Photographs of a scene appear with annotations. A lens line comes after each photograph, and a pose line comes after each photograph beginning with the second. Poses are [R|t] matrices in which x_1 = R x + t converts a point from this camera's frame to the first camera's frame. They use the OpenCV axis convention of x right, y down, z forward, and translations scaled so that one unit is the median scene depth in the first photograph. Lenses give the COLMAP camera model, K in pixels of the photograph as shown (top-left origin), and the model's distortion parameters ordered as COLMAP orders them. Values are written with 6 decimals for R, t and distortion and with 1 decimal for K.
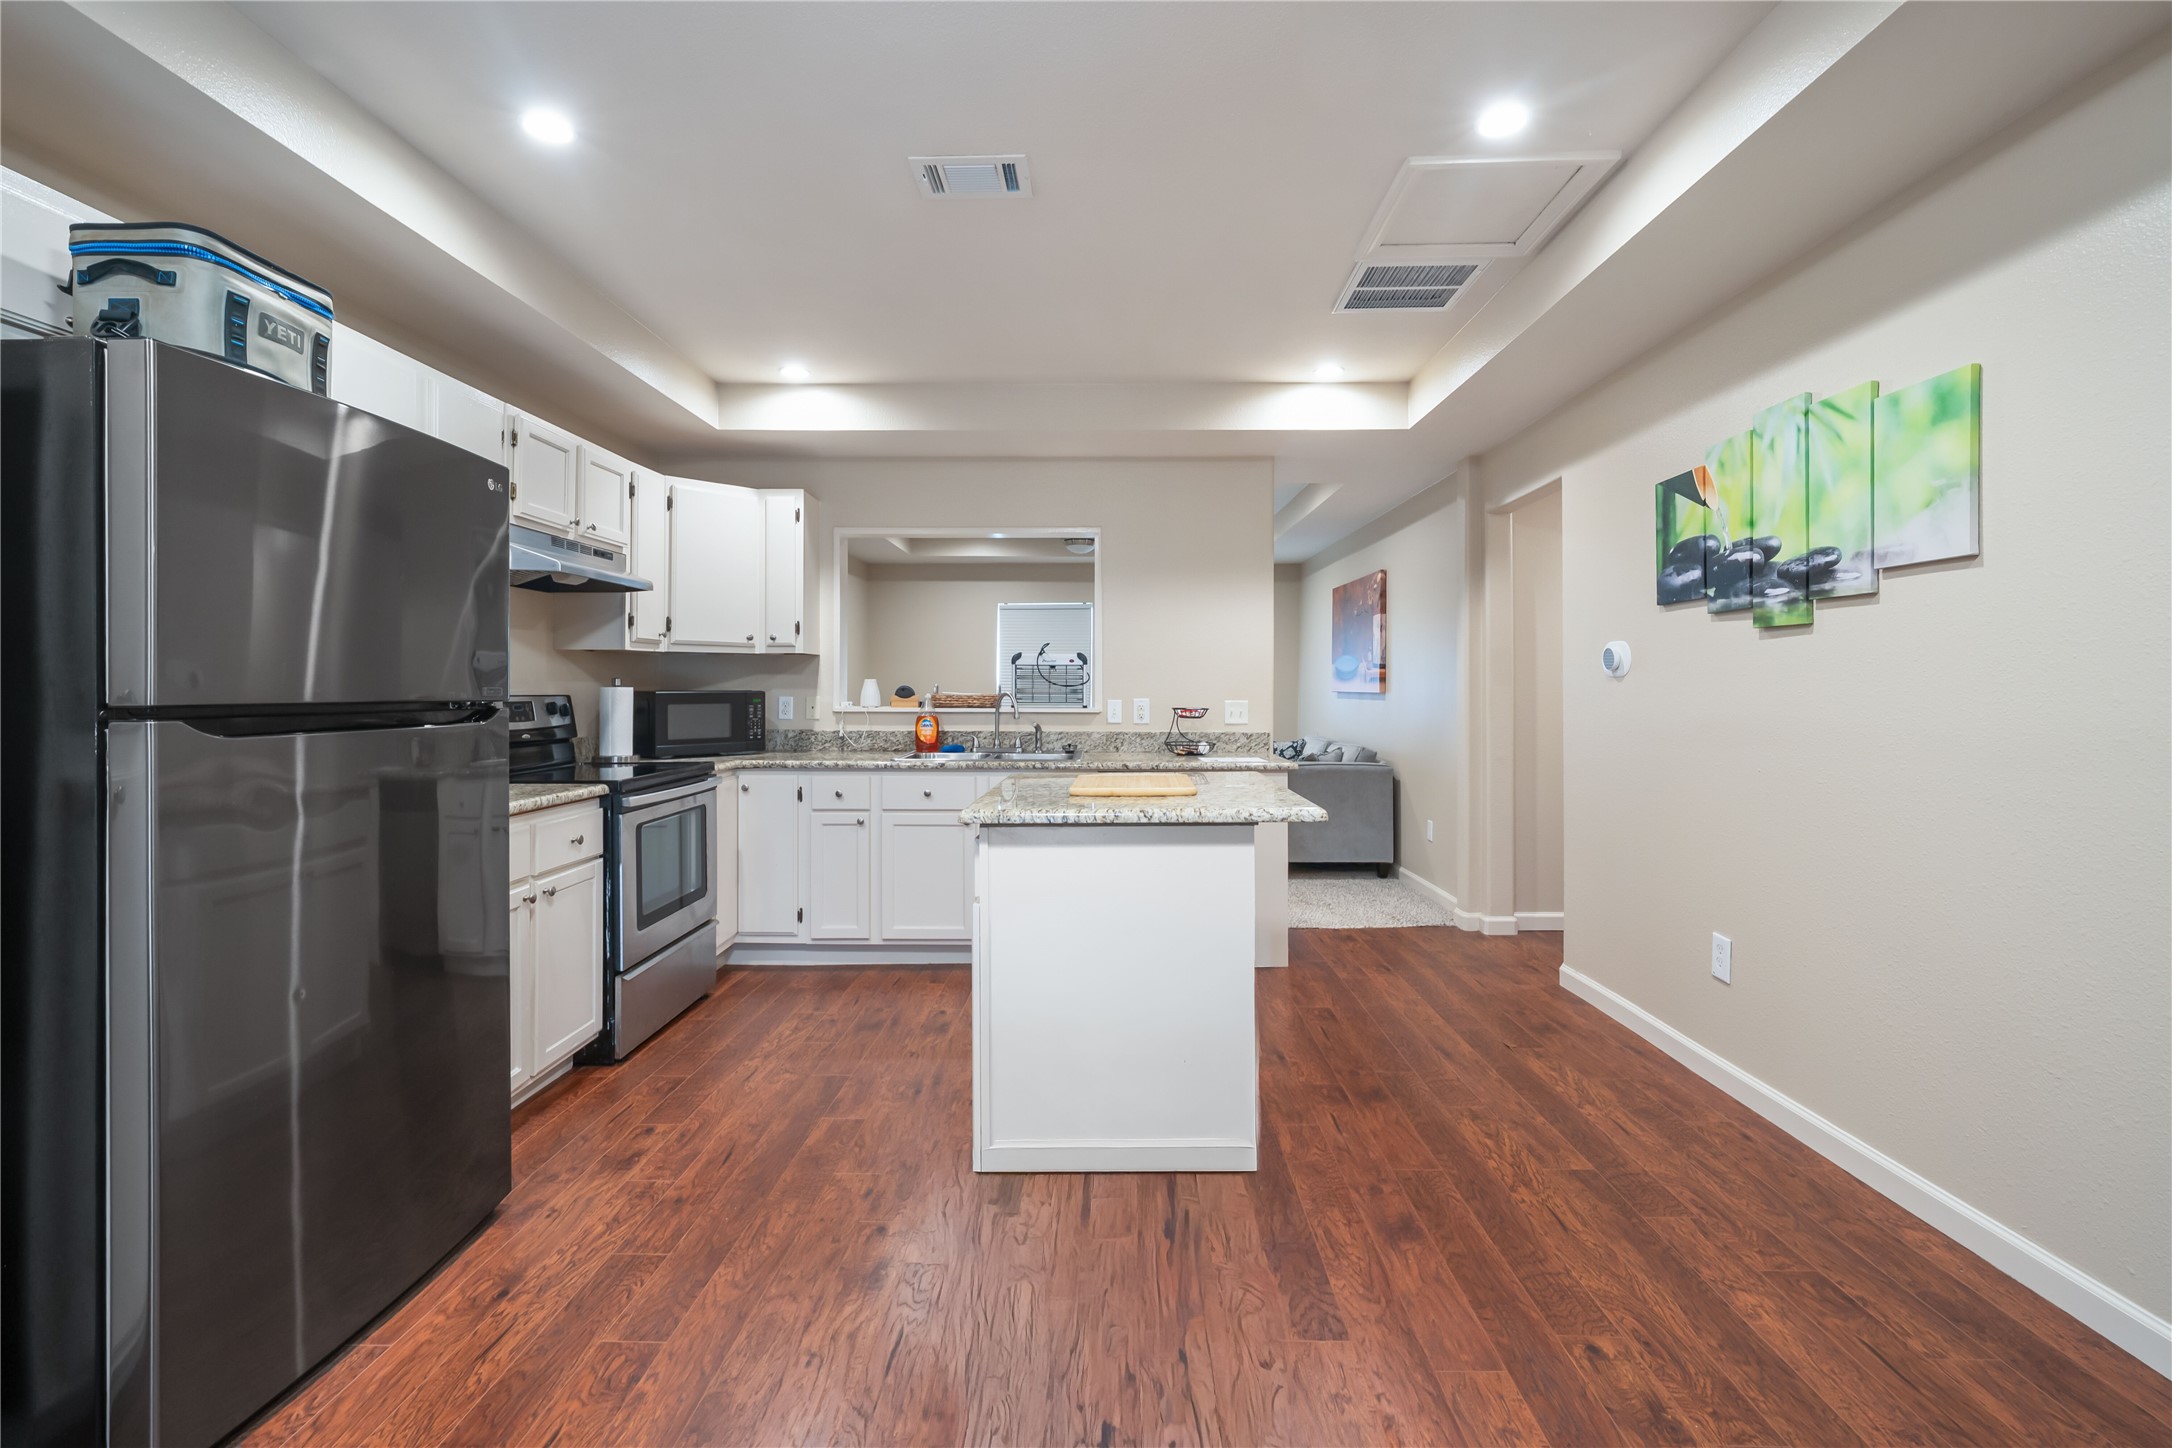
lens RADIAL K [[948.9, 0, 1092.6], [0, 948.9, 683.0], [0, 0, 1]] dist [-0.012084, 0.004058]
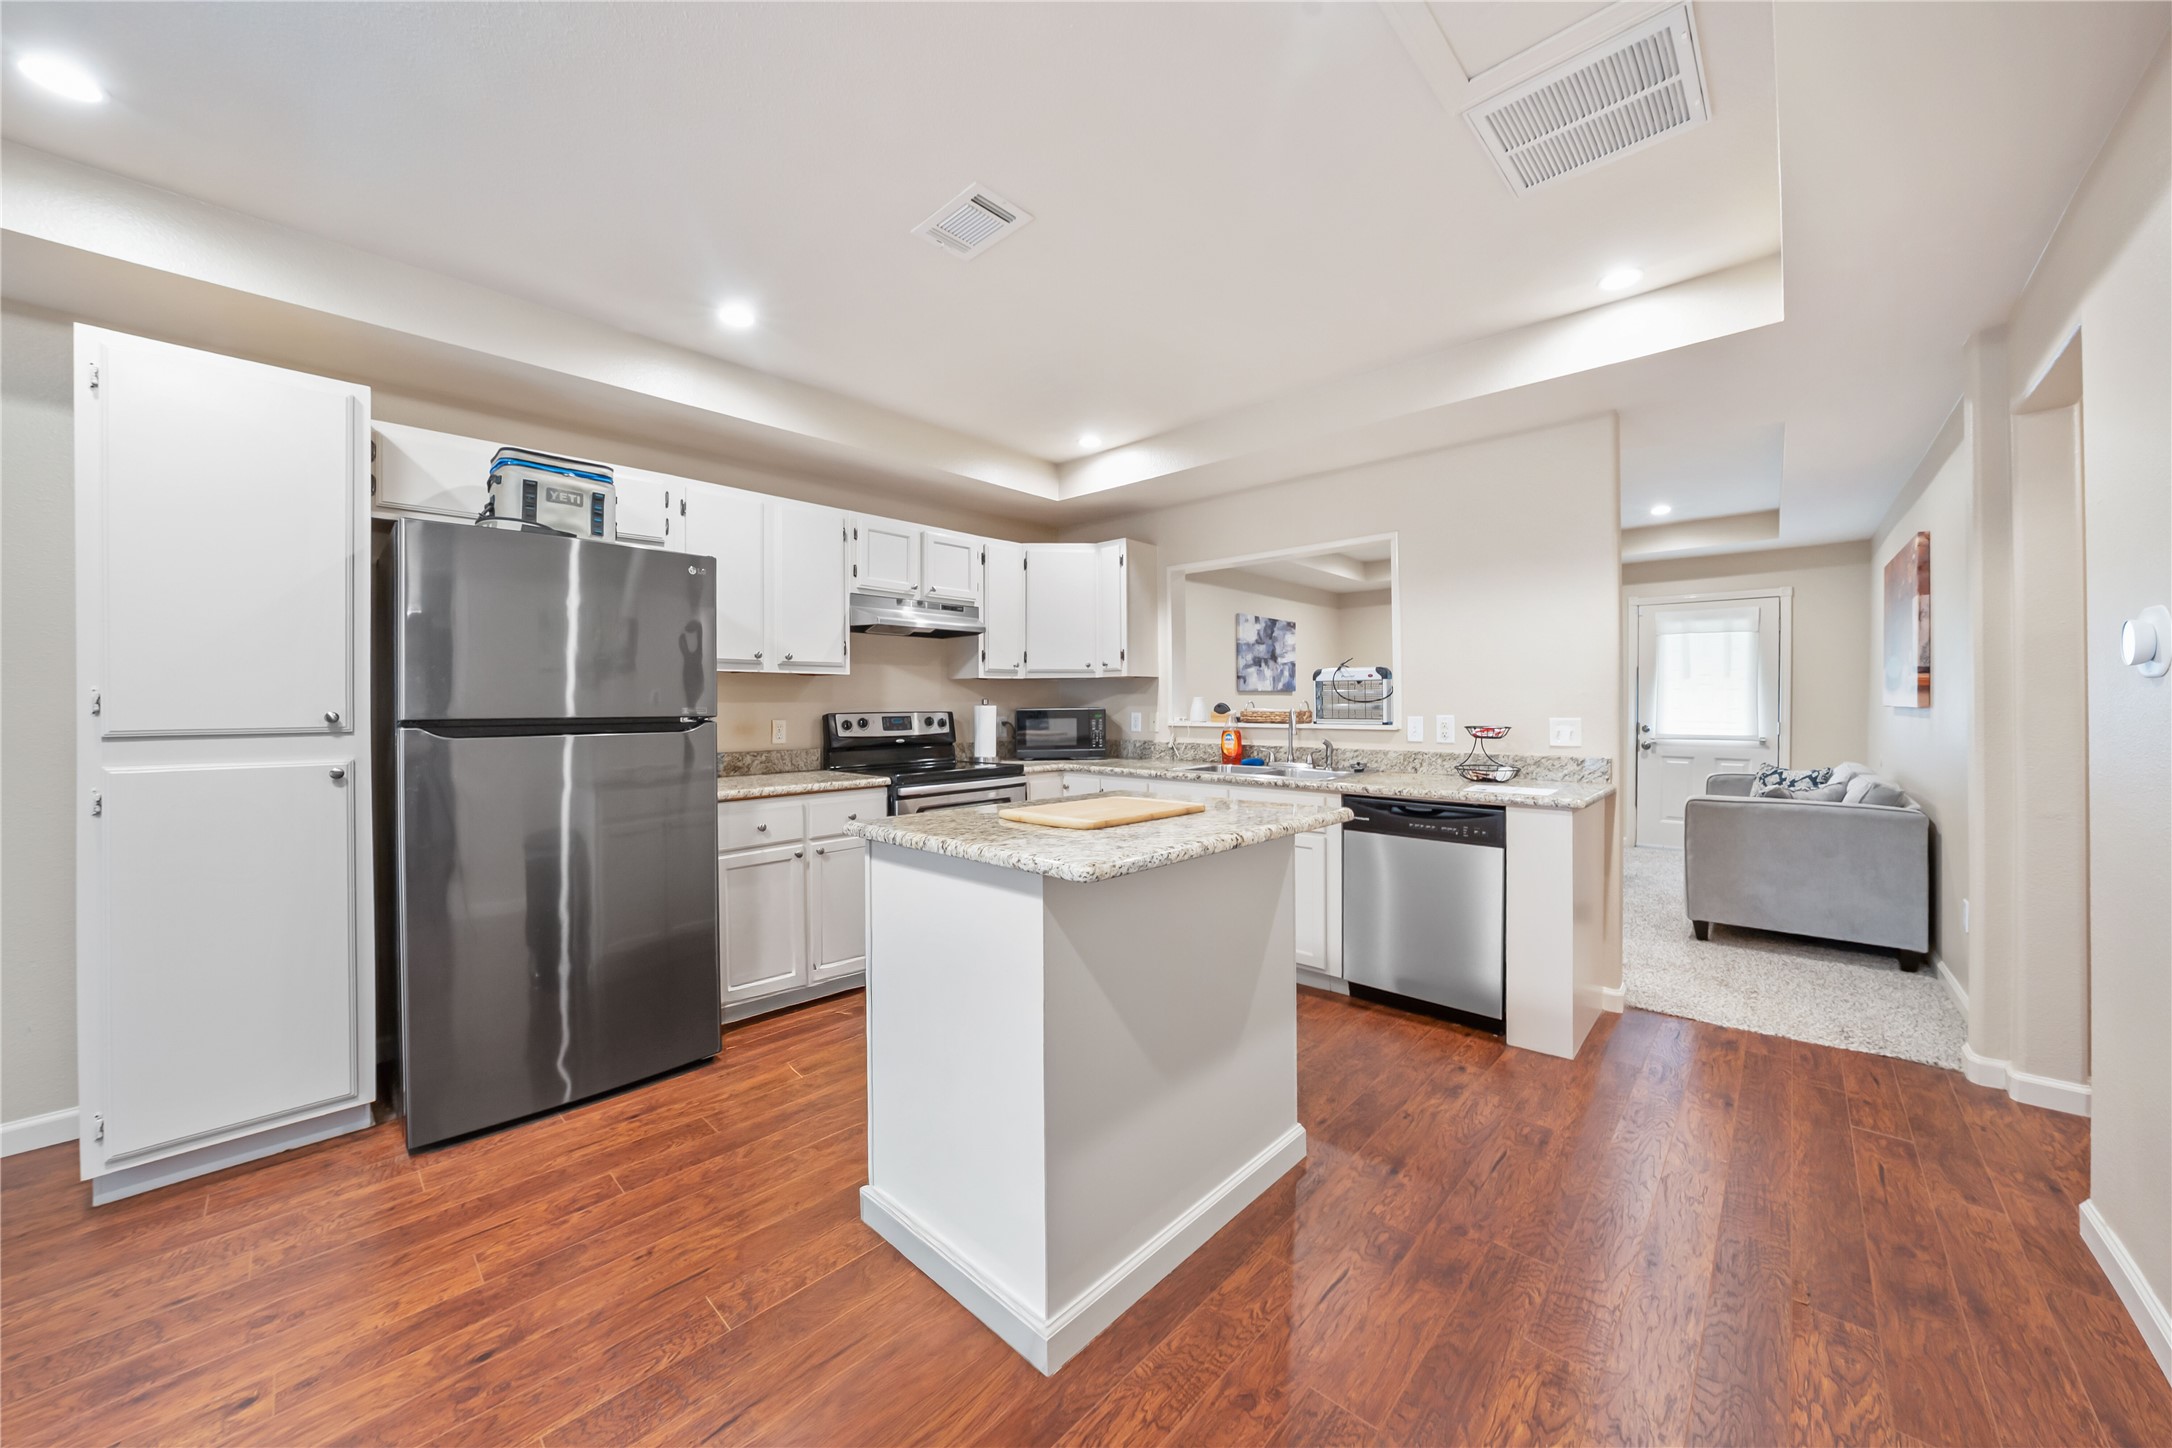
lens RADIAL K [[770.8, 0, 1096.0], [0, 770.8, 700.2], [0, 0, 1]] dist [-0.021138, 0.000595]
pose [[0.747417, -0.009388, -0.664289, 0.349569], [0.009305, 0.999950, -0.003662, 0.002020], [0.664290, -0.003444, 0.747467, 0.287407]]
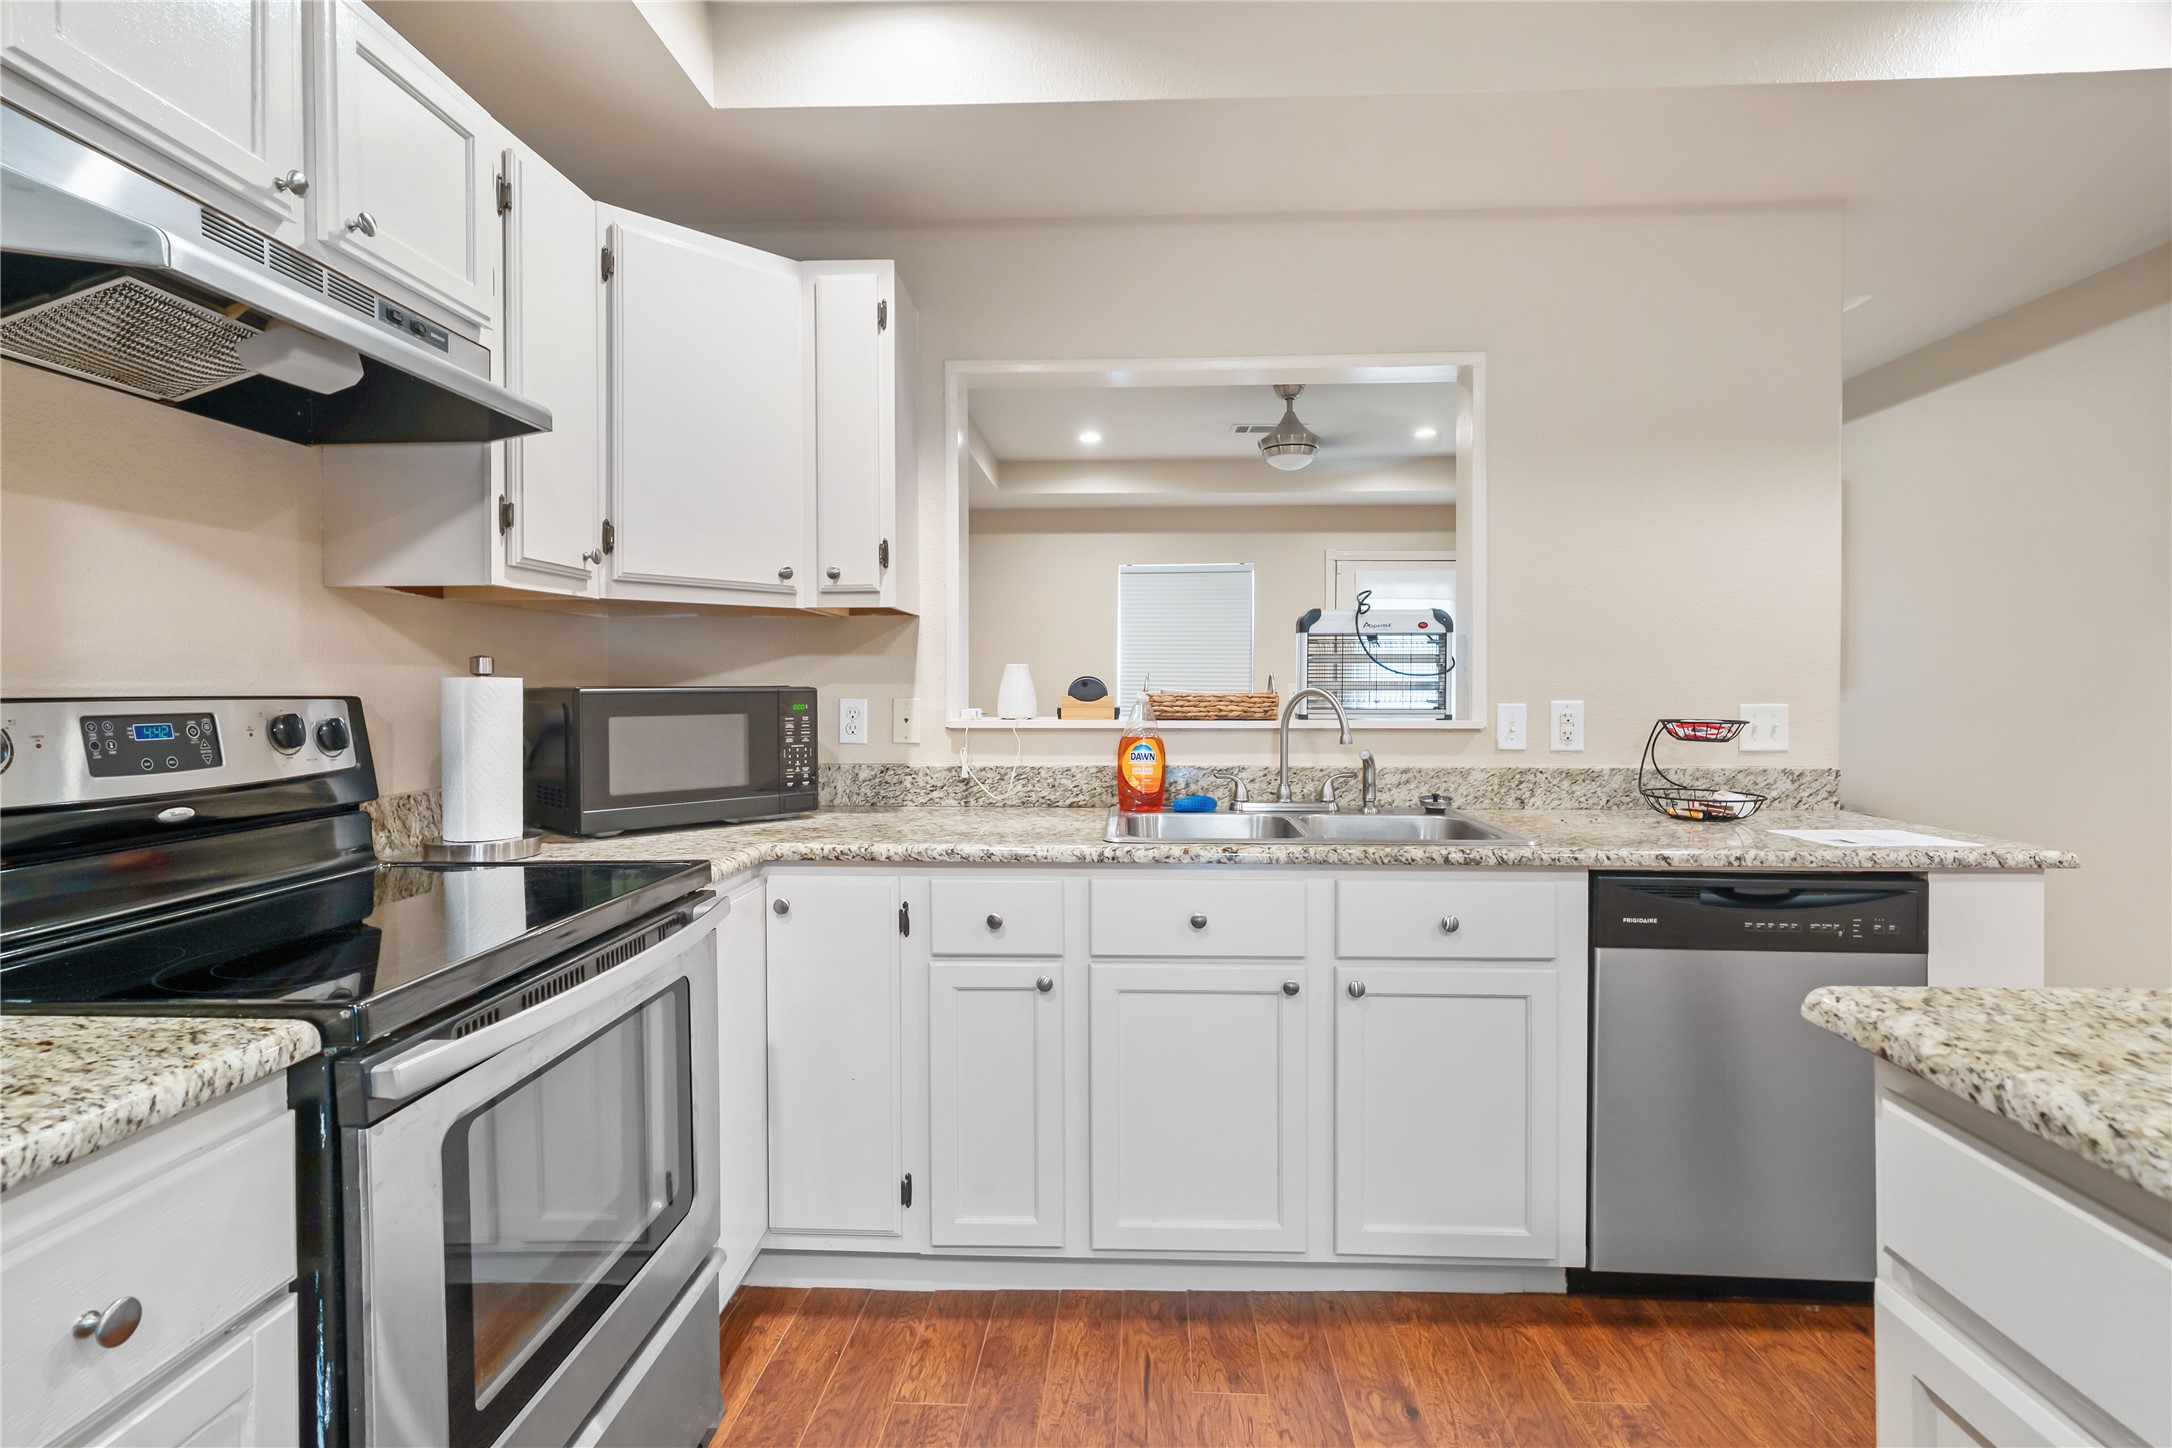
lens RADIAL K [[1021.8, 0, 1086.8], [0, 1021.8, 700.8], [0, 0, 1]] dist [-0.002067, -0.000122]
pose [[0.999279, -0.003340, -0.037821, -0.216931], [0.003962, 0.999858, 0.016371, 0.008484], [0.037761, -0.016509, 0.999150, 0.558299]]
